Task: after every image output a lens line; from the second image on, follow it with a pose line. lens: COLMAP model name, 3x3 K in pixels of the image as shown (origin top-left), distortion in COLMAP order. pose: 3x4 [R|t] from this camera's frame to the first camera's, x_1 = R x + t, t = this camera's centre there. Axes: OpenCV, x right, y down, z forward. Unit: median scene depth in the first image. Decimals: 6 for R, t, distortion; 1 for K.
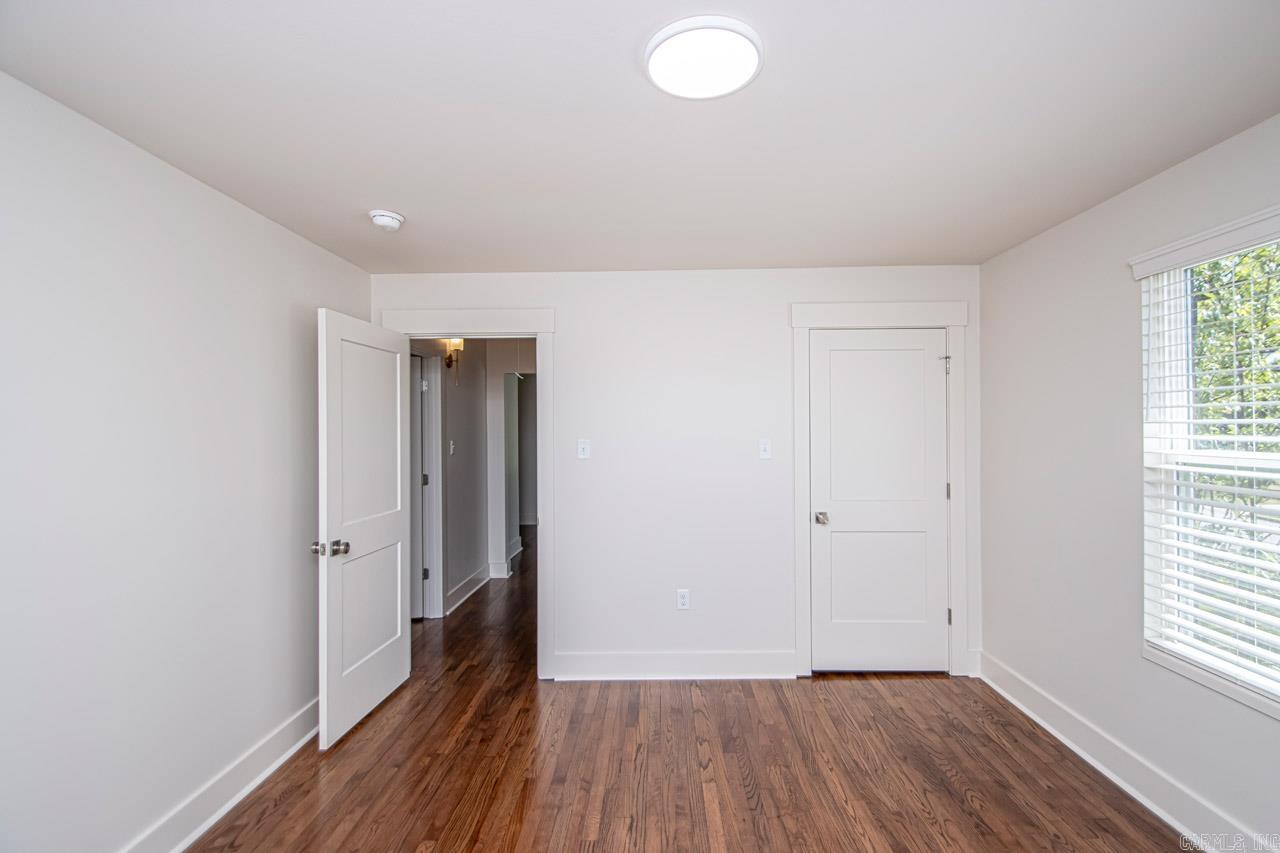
lens RADIAL K [[590.9, 0, 653.3], [0, 590.9, 426.4], [0, 0, 1]] dist [0.020379, -0.019588]
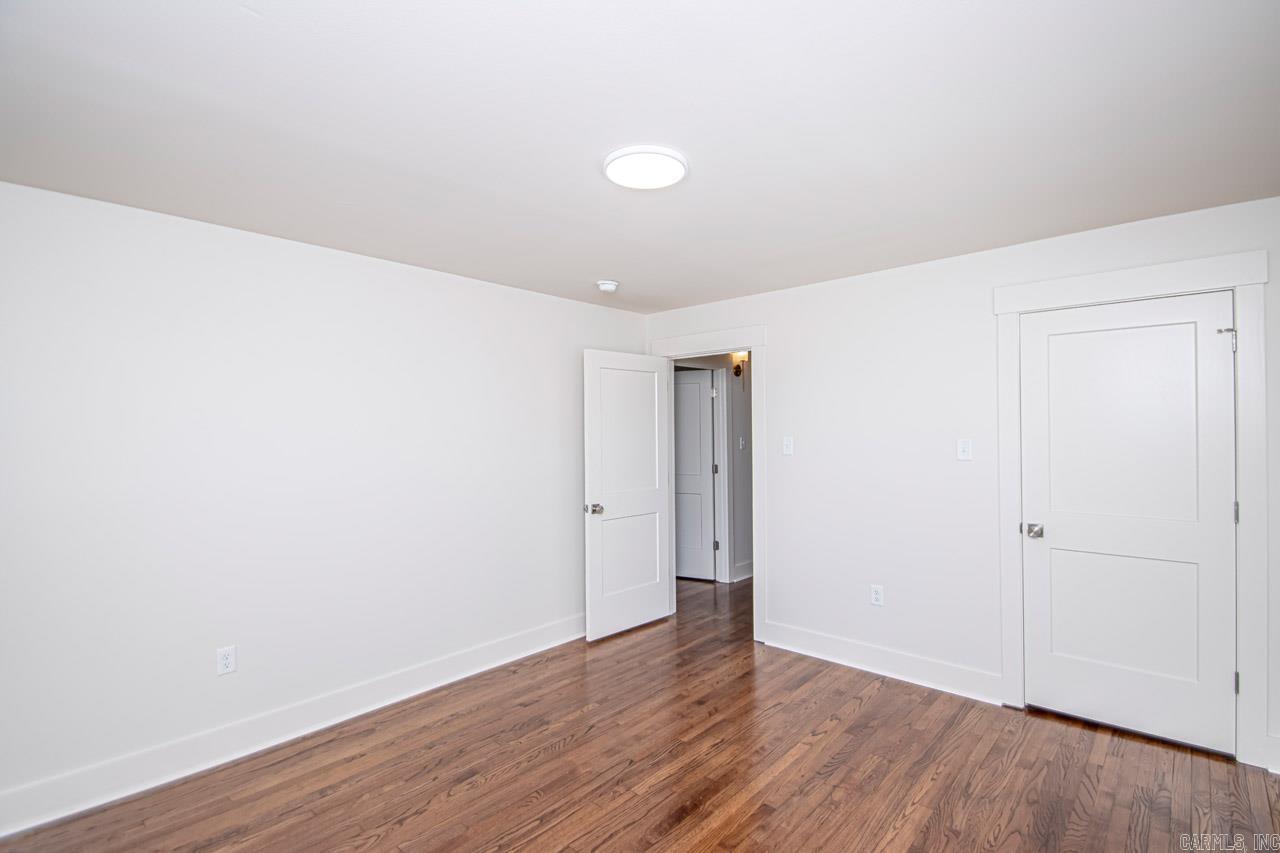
lens RADIAL K [[590.9, 0, 653.3], [0, 590.9, 426.4], [0, 0, 1]] dist [0.020379, -0.019588]
pose [[0.755877, -0.003948, -0.654702, 0.486009], [0.007281, 0.999971, 0.002376, -0.004065], [0.654673, -0.006563, 0.755883, -0.024384]]
